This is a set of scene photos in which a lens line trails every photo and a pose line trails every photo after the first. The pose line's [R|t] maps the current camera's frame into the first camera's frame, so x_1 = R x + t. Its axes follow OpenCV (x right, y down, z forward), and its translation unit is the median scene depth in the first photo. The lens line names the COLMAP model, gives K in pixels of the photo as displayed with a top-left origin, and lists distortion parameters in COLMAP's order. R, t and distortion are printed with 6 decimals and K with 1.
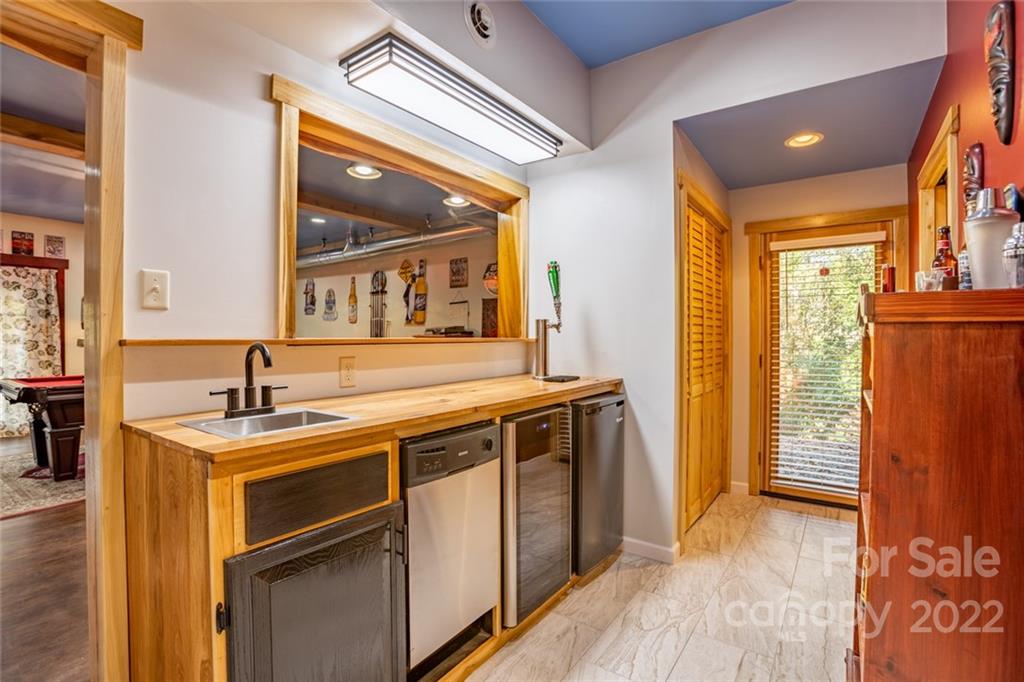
lens RADIAL K [[473.9, 0, 516.9], [0, 473.9, 341.9], [0, 0, 1]] dist [-0.048147, 0.006419]
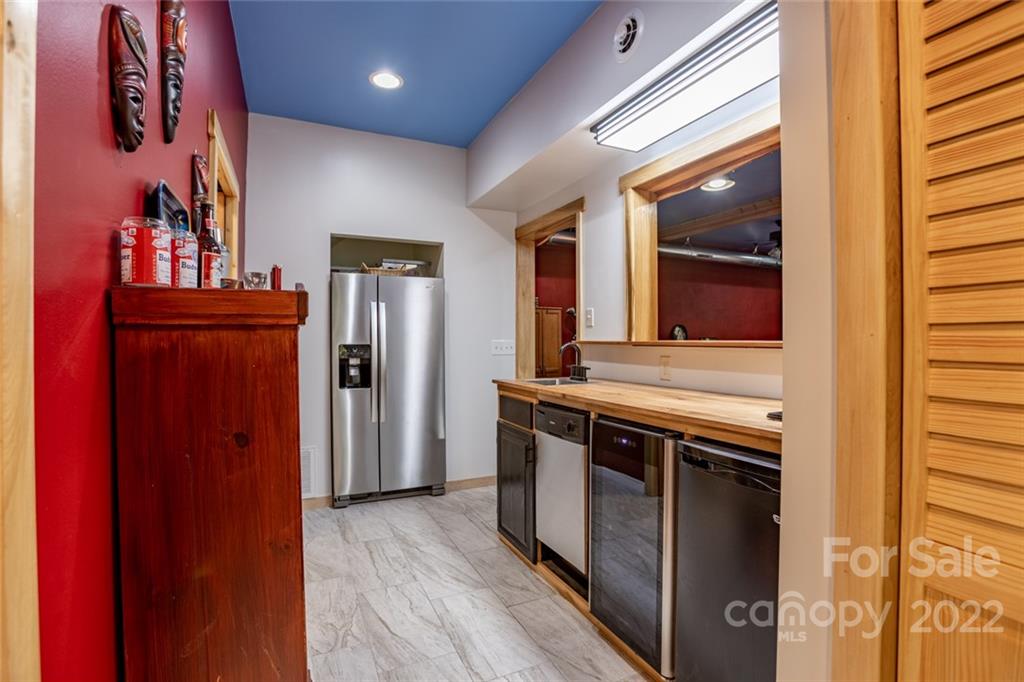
lens RADIAL K [[473.9, 0, 515.5], [0, 473.9, 339.2], [0, 0, 1]] dist [-0.048147, 0.006419]
pose [[-0.478958, 0.001240, -0.877837, 0.950338], [-0.004968, 0.999979, 0.004124, -0.015666], [0.877824, 0.006336, -0.478941, 1.273045]]
